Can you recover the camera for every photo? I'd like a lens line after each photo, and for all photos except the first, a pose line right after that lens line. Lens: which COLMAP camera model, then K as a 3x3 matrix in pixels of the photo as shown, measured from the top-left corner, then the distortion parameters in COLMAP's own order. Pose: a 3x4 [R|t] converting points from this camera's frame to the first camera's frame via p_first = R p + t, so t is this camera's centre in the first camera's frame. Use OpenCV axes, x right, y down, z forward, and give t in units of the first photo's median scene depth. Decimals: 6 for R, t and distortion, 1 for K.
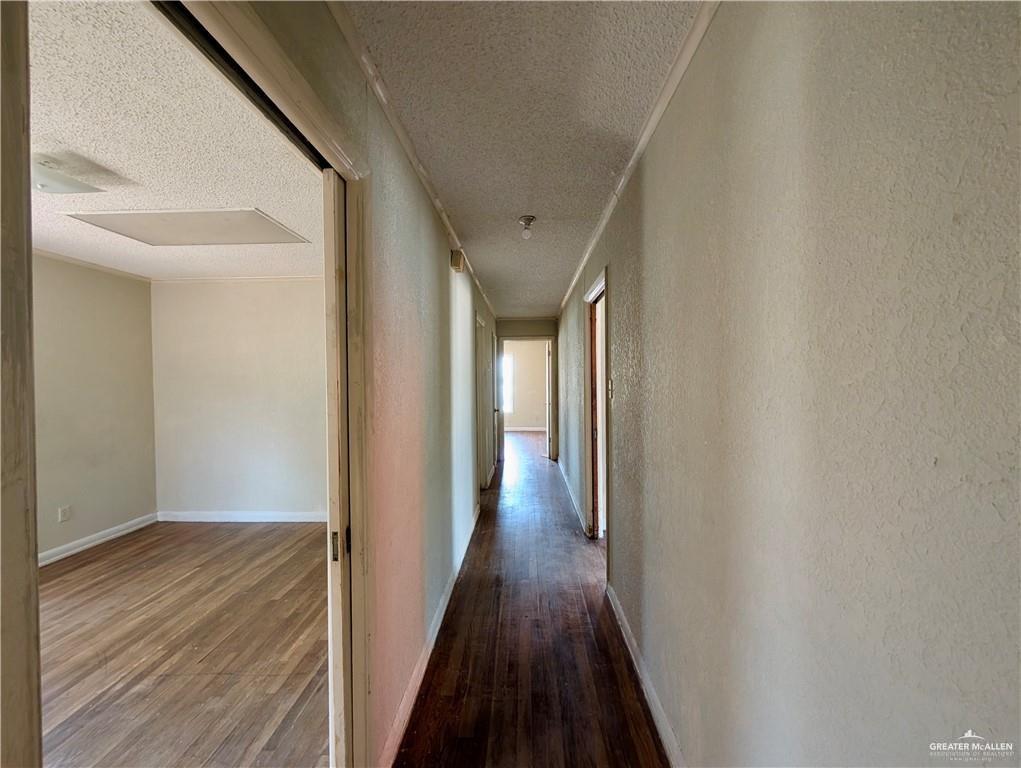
lens RADIAL K [[387.6, 0, 514.4], [0, 387.6, 381.3], [0, 0, 1]] dist [0.000834, 0.000181]
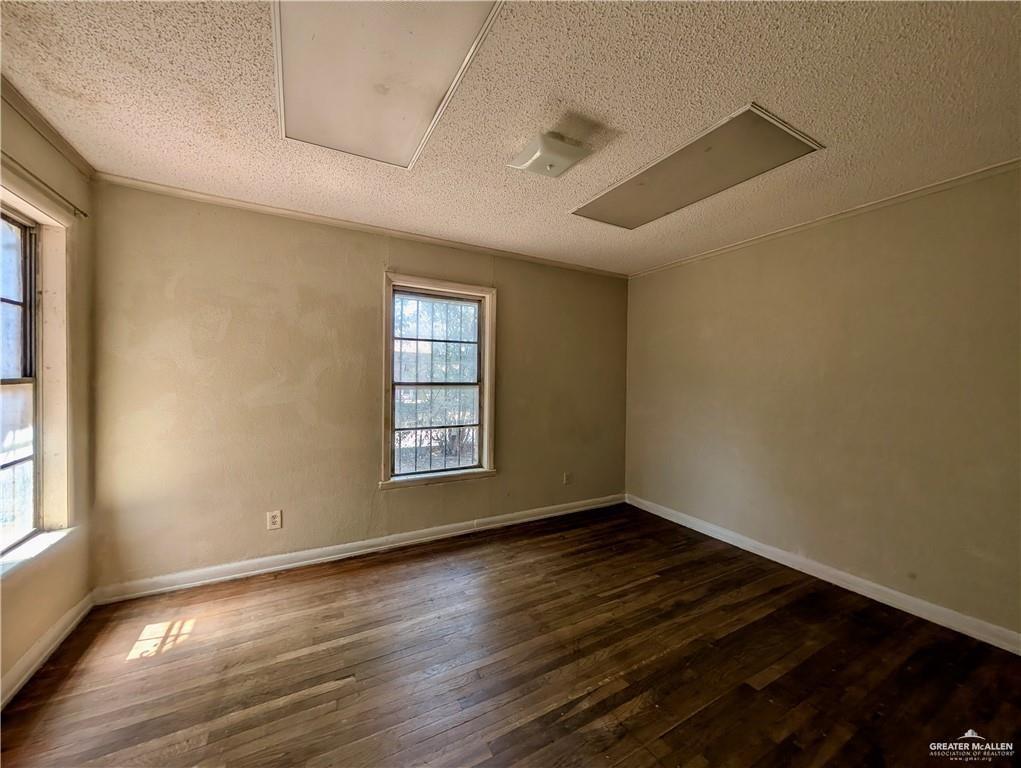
lens RADIAL K [[387.6, 0, 514.4], [0, 387.6, 381.3], [0, 0, 1]] dist [0.000834, 0.000181]
pose [[0.511526, 0.028357, -0.858800, -0.246491], [-0.029221, 0.999451, 0.015597, 0.031517], [0.858771, 0.017117, 0.512074, 0.269060]]
